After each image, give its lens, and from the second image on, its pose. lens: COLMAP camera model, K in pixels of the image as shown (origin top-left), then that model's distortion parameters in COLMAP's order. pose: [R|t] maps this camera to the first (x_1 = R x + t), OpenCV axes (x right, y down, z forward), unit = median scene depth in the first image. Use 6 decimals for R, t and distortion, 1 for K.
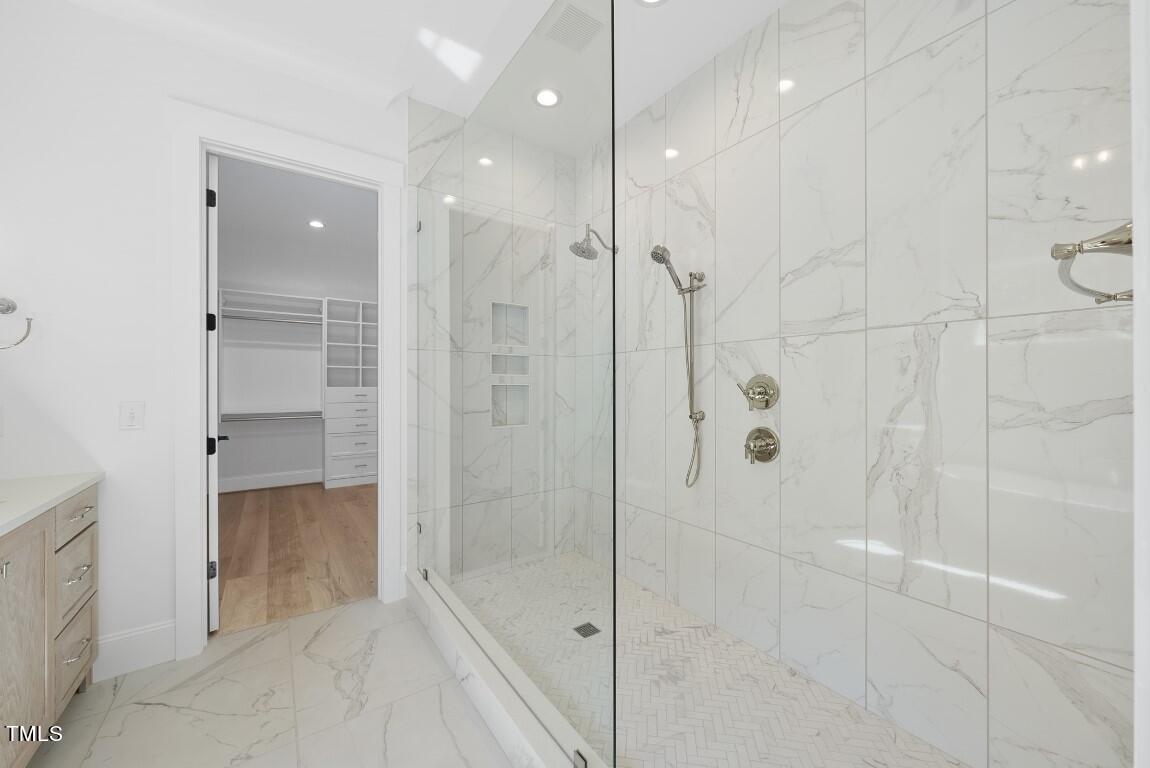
lens RADIAL K [[422.5, 0, 568.1], [0, 422.5, 380.6], [0, 0, 1]] dist [0.002441, -0.000295]
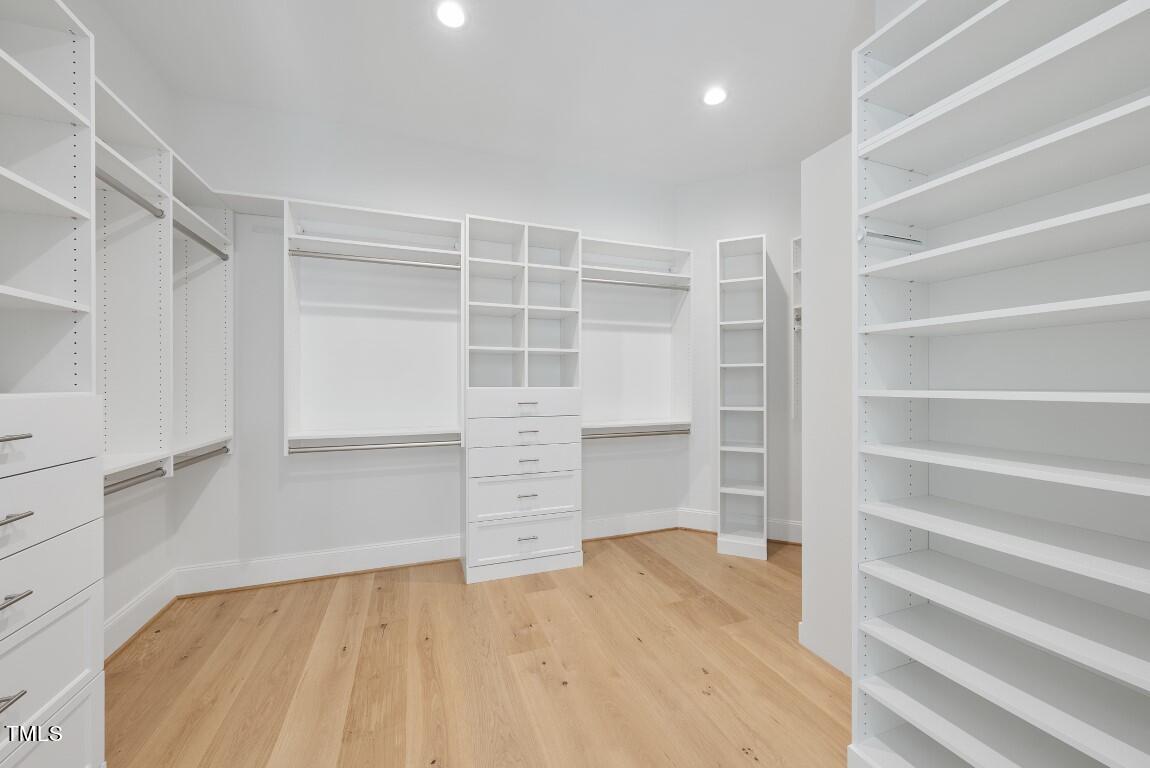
lens RADIAL K [[422.5, 0, 577.6], [0, 422.5, 385.3], [0, 0, 1]] dist [0.002441, -0.000295]
pose [[0.970985, 0.002176, -0.239131, -0.312947], [0.001016, 0.999912, 0.013226, 0.005815], [0.239138, -0.013085, 0.970897, 0.521731]]
